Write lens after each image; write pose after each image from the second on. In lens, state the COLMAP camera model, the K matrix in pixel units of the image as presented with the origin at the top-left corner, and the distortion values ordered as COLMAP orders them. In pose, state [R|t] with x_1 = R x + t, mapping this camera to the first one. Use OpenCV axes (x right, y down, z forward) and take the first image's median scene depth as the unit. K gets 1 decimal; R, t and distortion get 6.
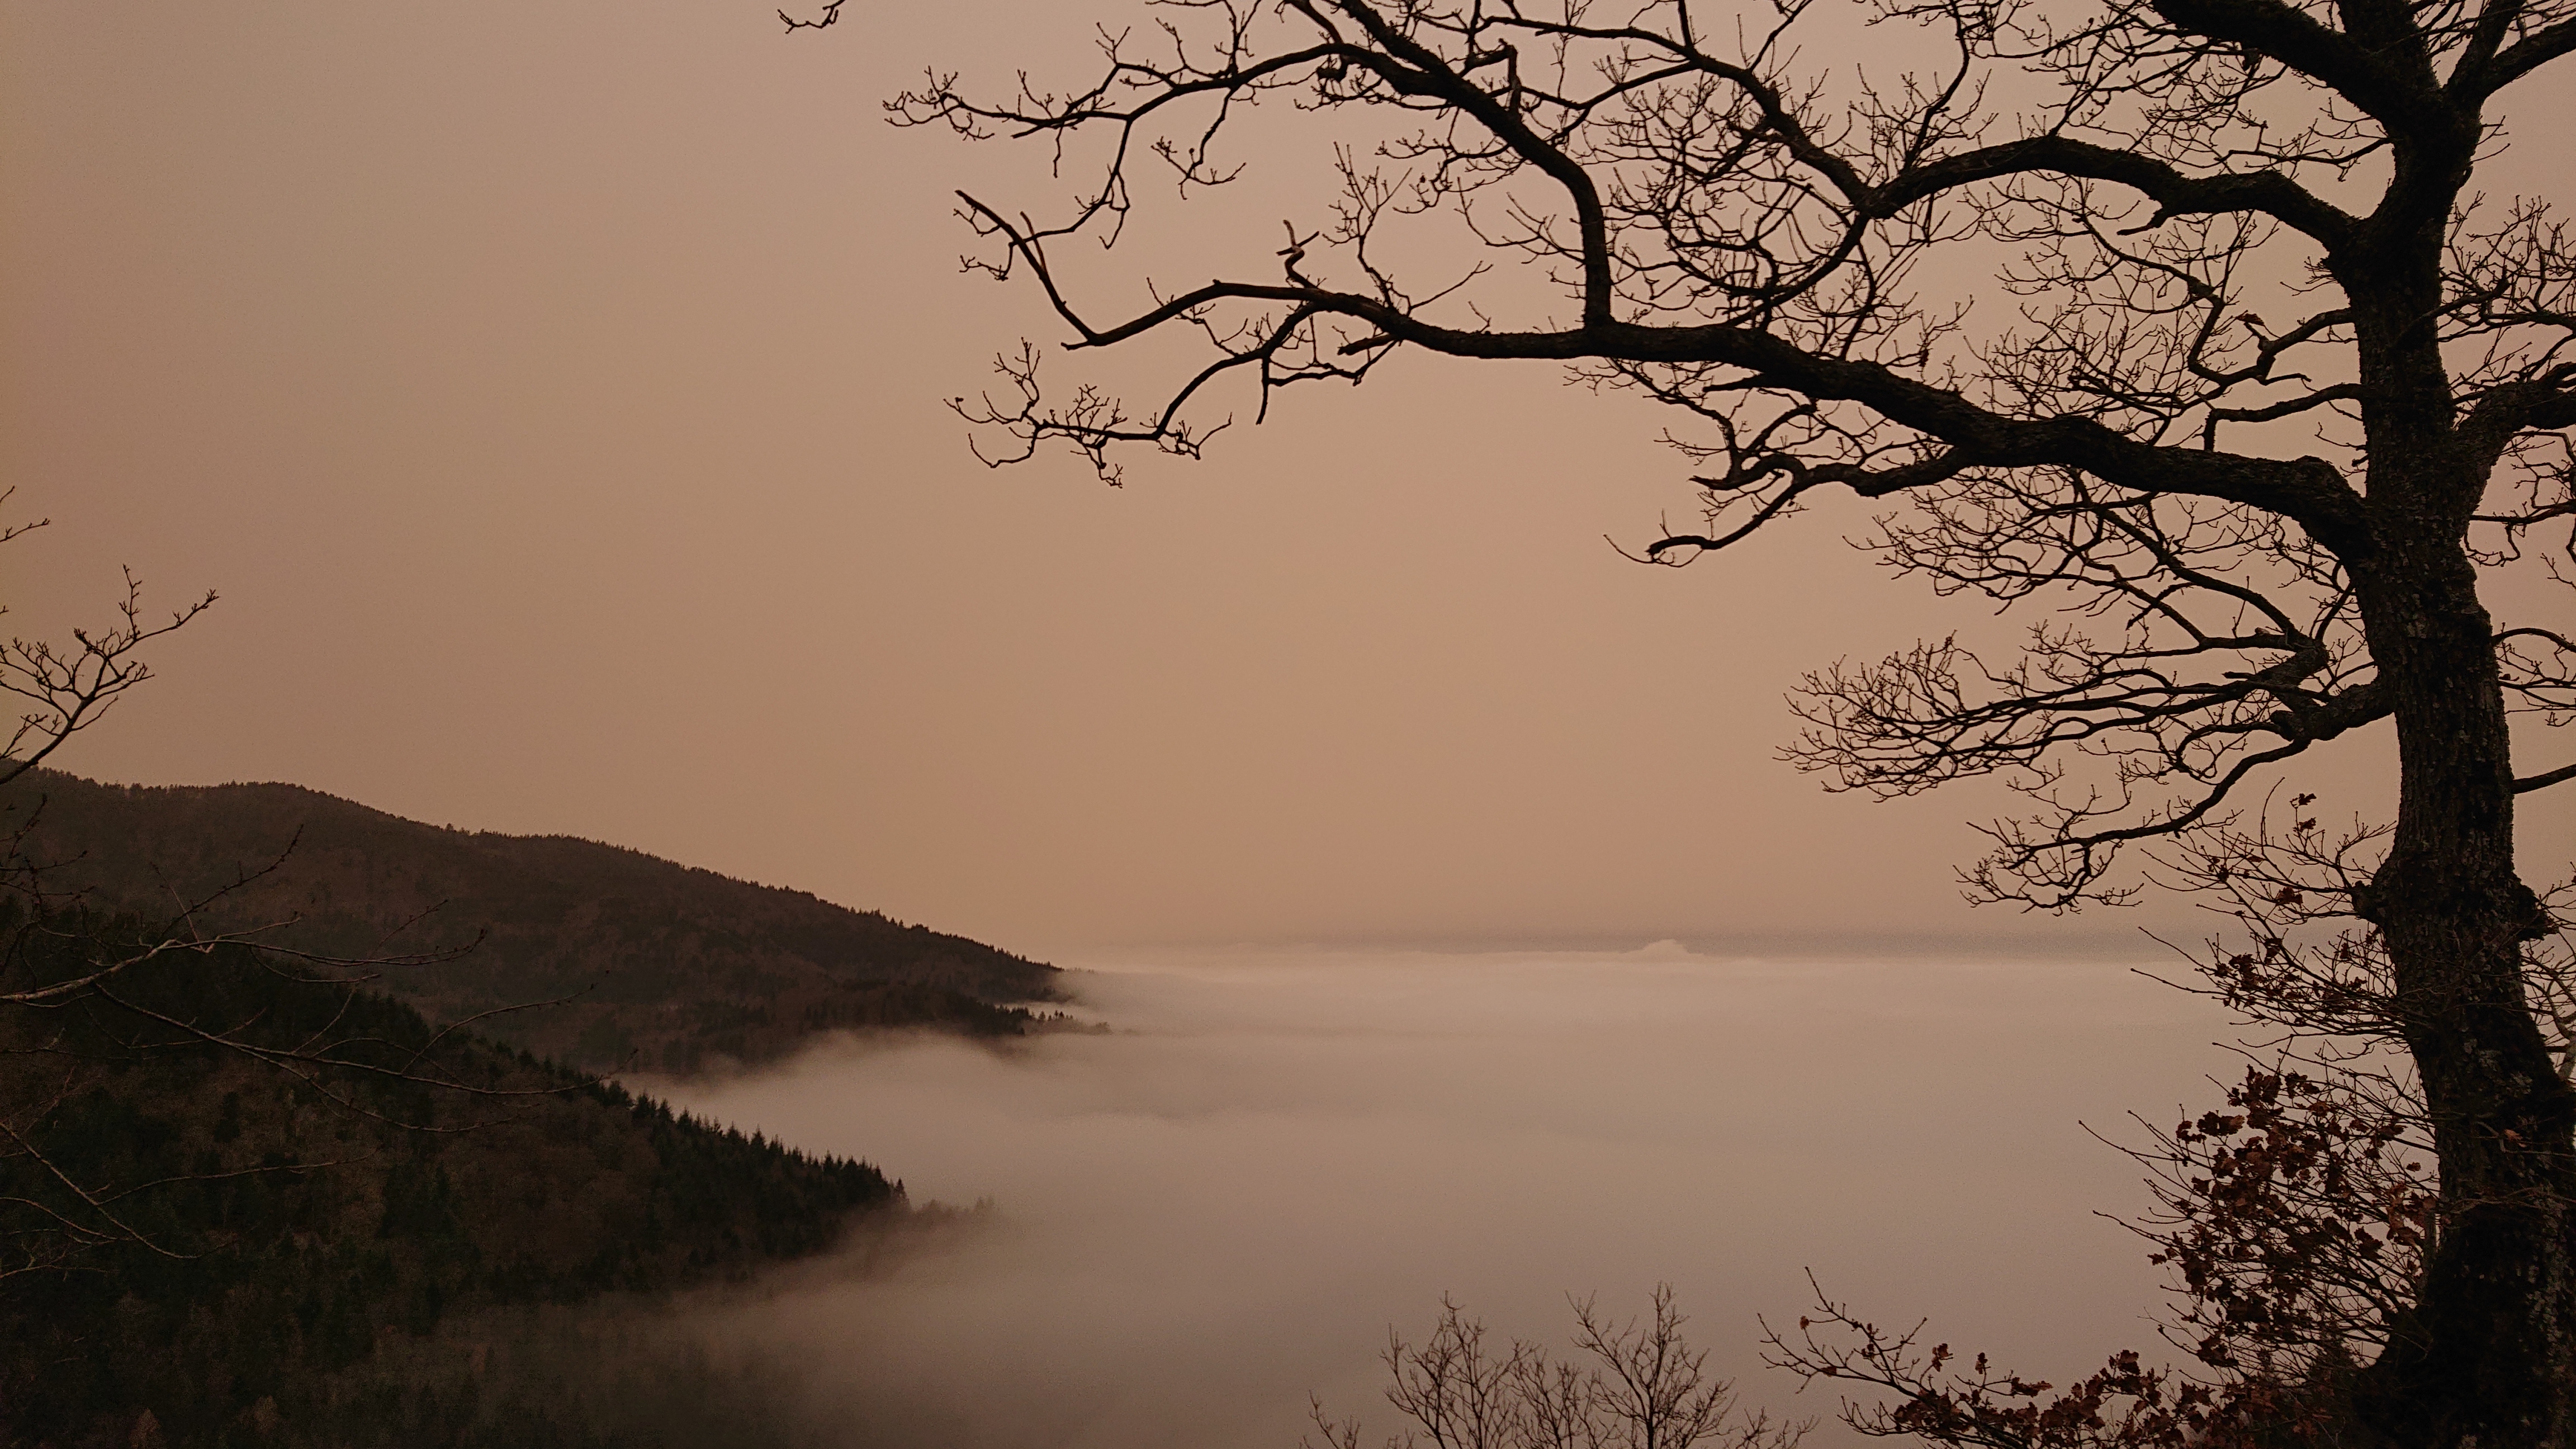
lens RADIAL K [[1695.5, 0, 1277.5], [0, 1695.5, 708.0], [0, 0, 1]] dist [0.209530, -0.310824]
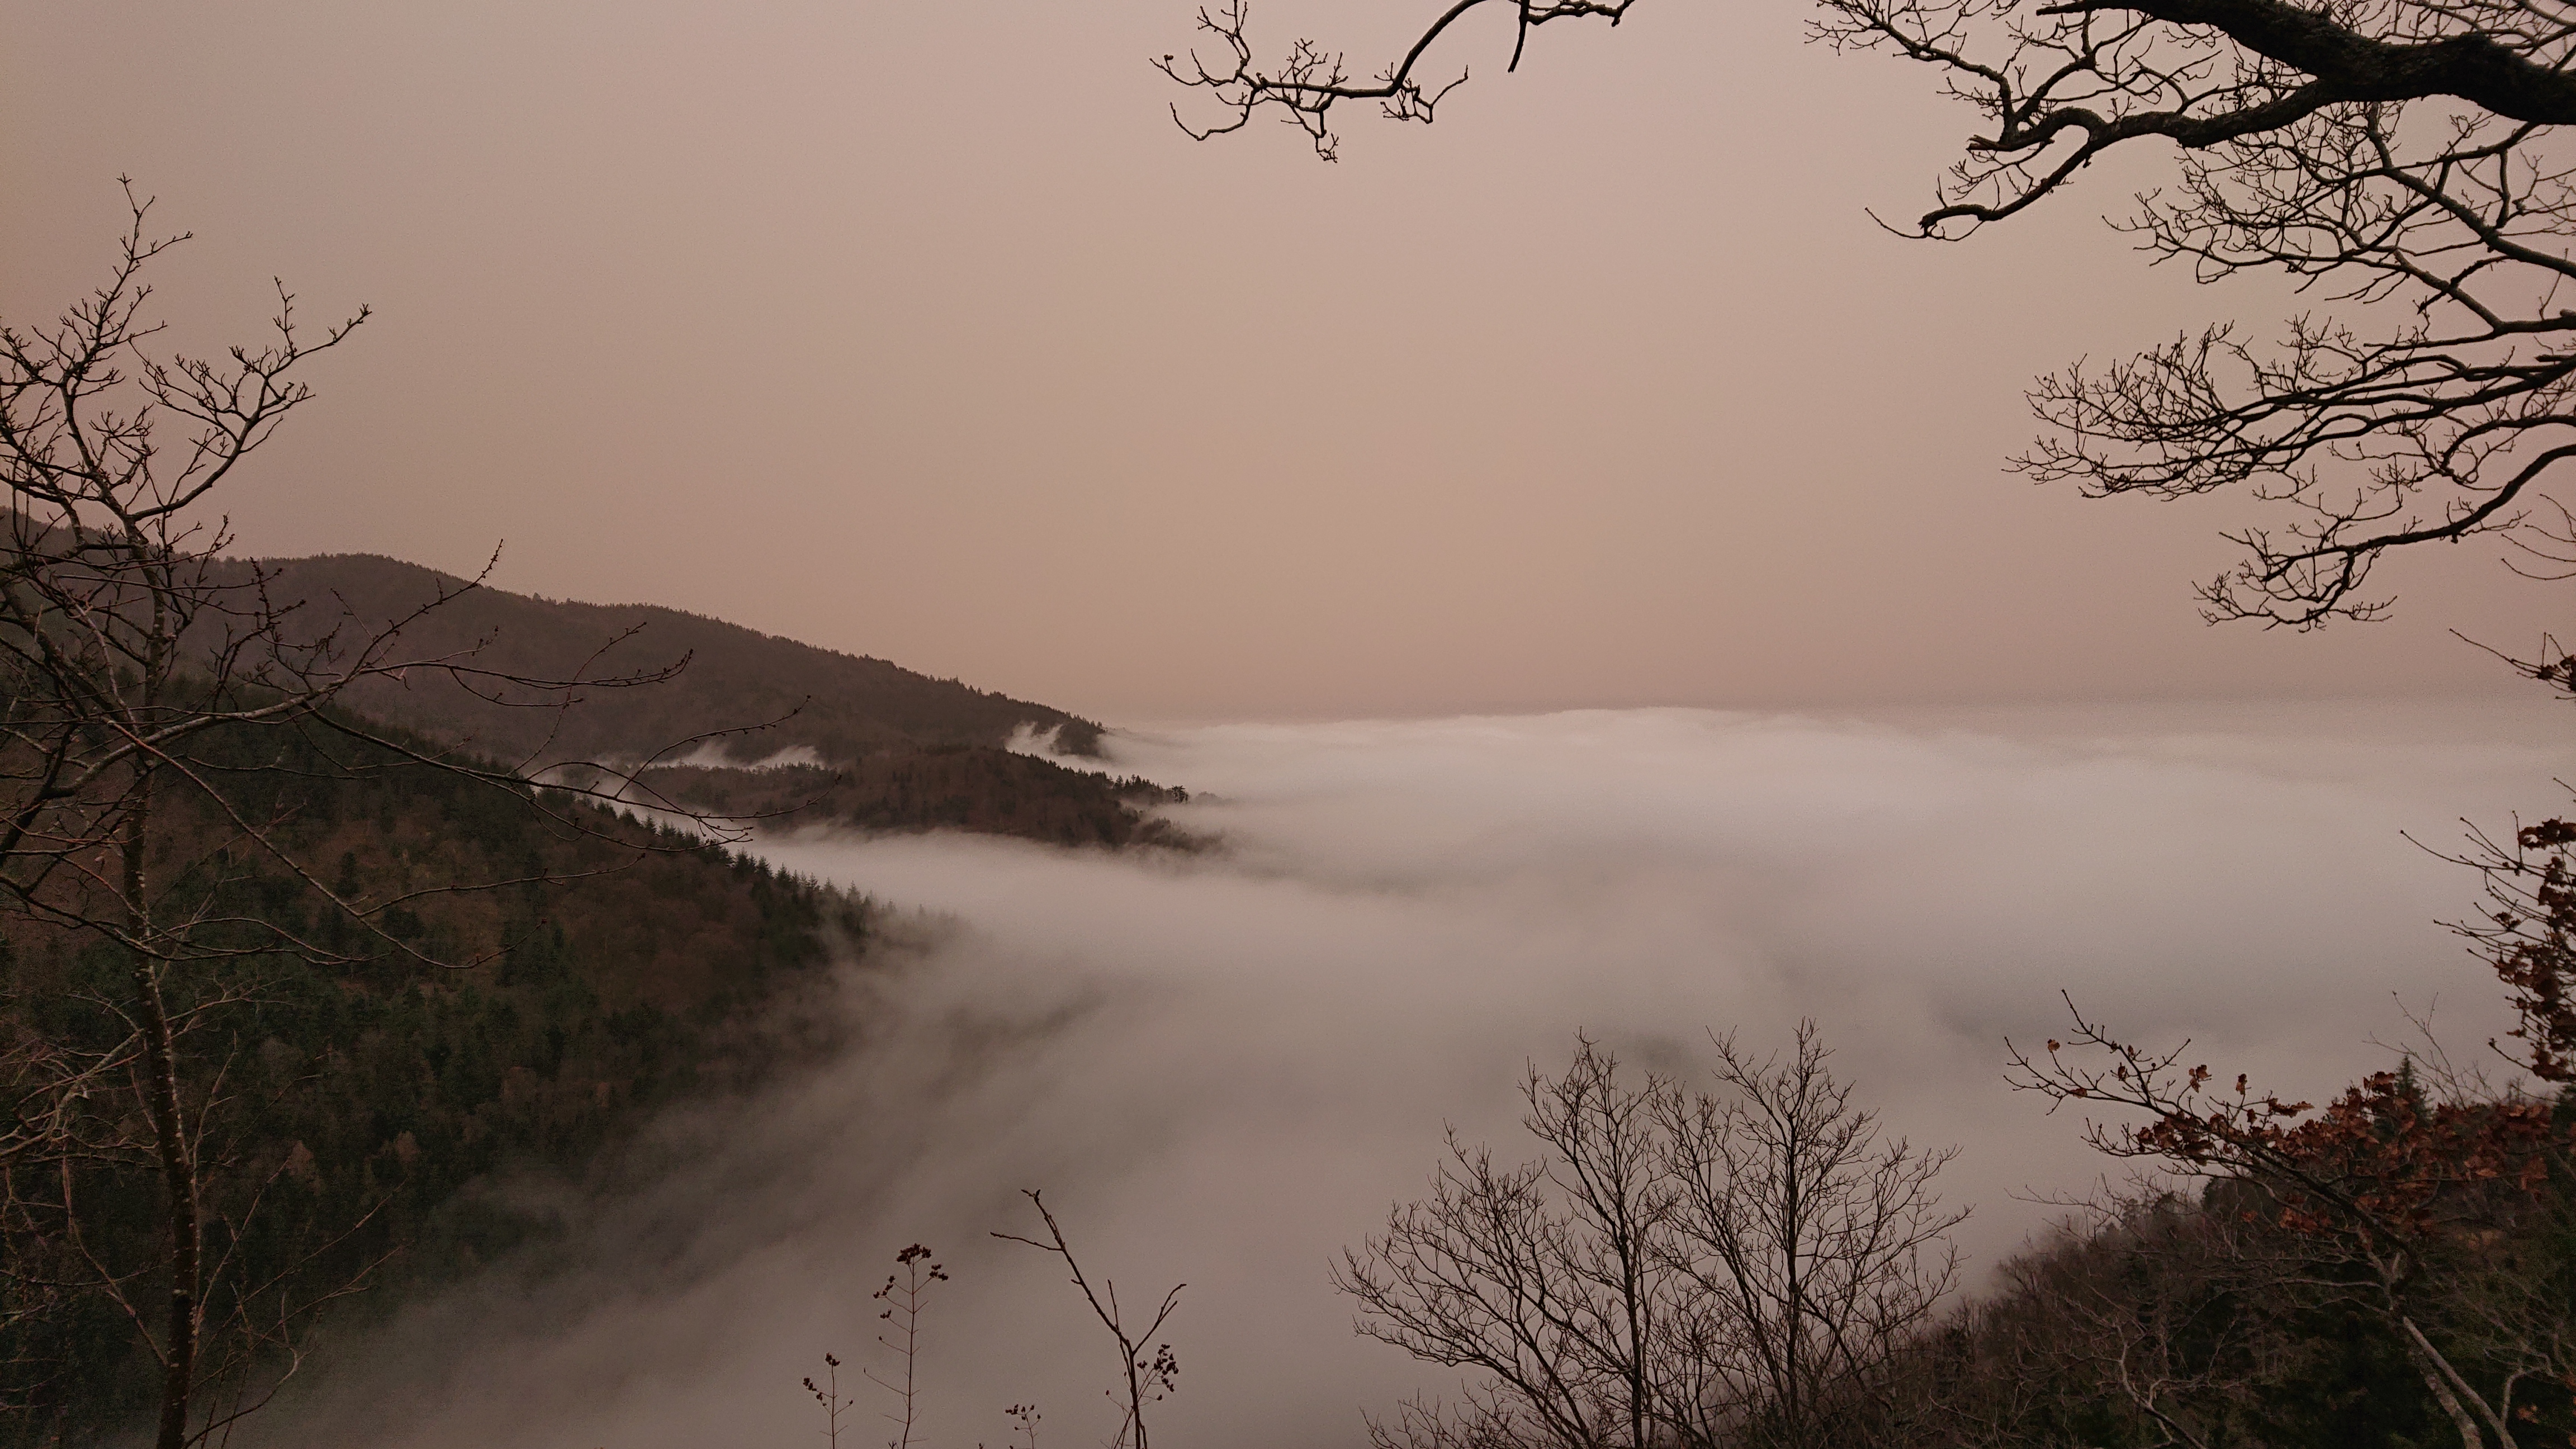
lens RADIAL K [[1701.2, 0, 1275.5], [0, 1701.2, 707.2], [0, 0, 1]] dist [0.209079, -0.319247]
pose [[0.999052, -0.008842, -0.042617, -0.088600], [0.014549, 0.990668, 0.135519, 0.031635], [0.041021, -0.136010, 0.989858, 0.054235]]
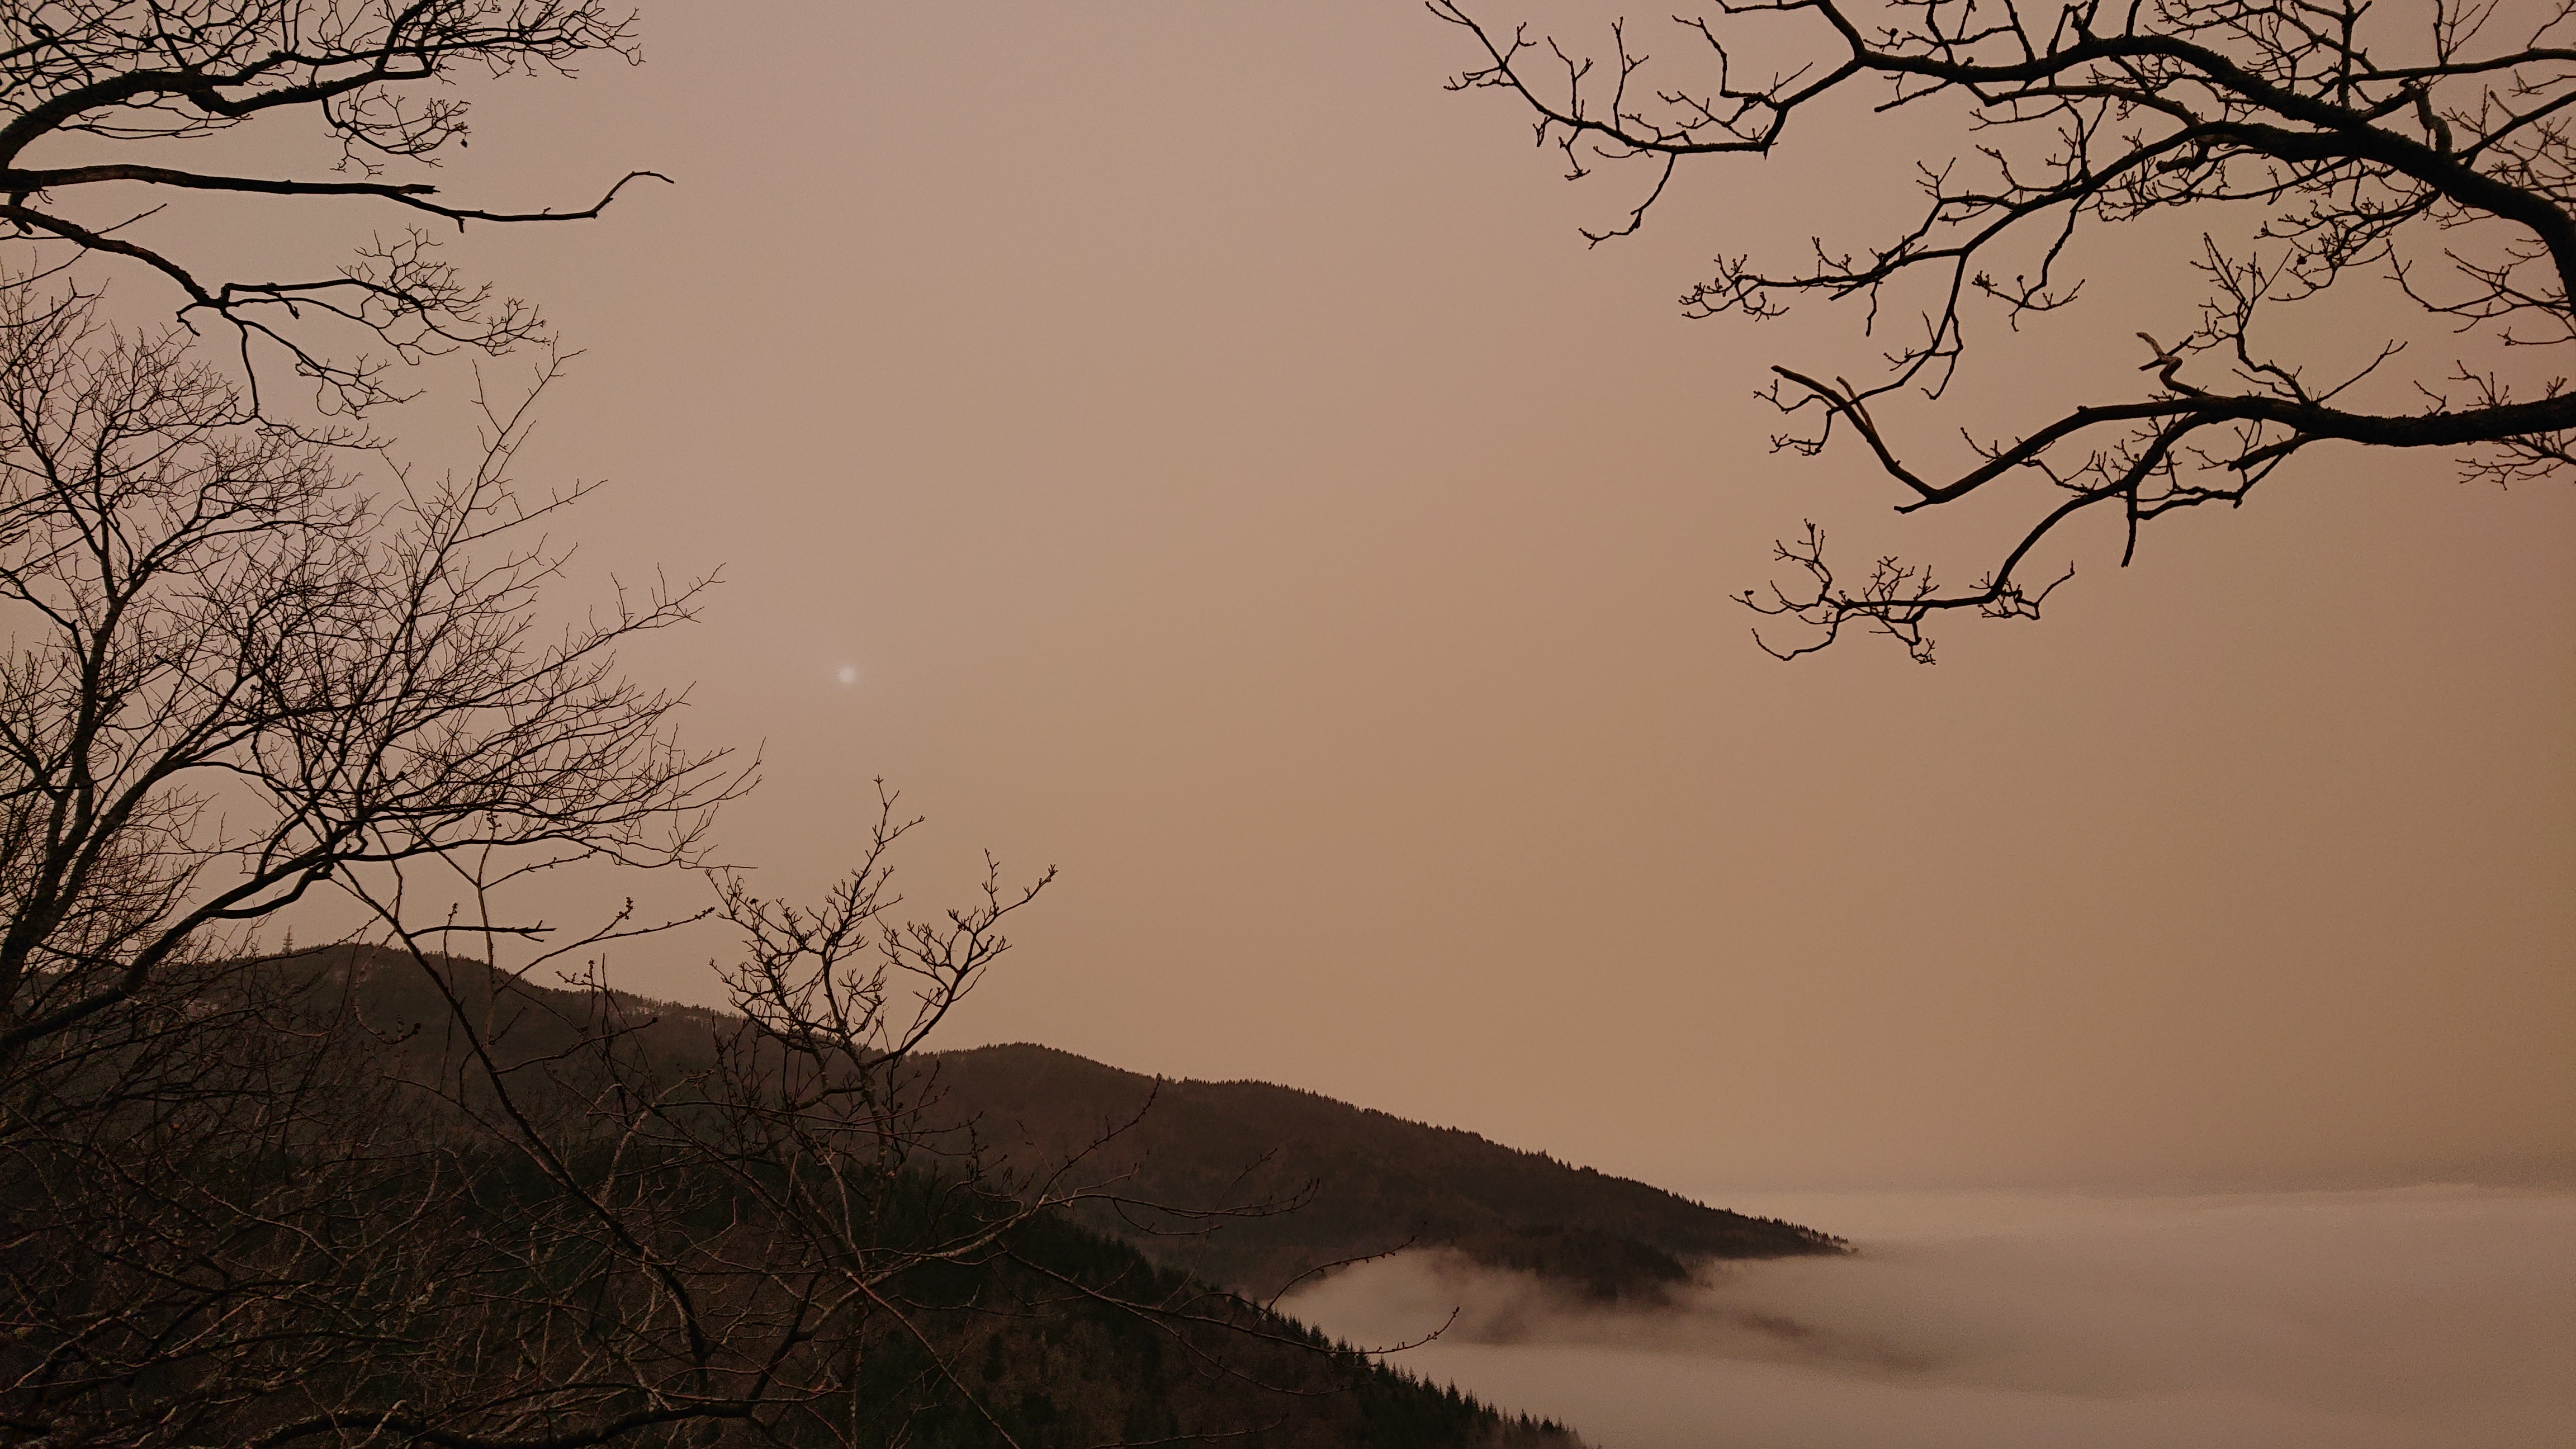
lens RADIAL K [[1701.2, 0, 1275.5], [0, 1701.2, 707.2], [0, 0, 1]] dist [0.209079, -0.319247]
pose [[0.929735, -0.114924, -0.349835, -0.097428], [0.067473, 0.987134, -0.144965, 0.000784], [0.361994, 0.111174, 0.925527, 0.040982]]
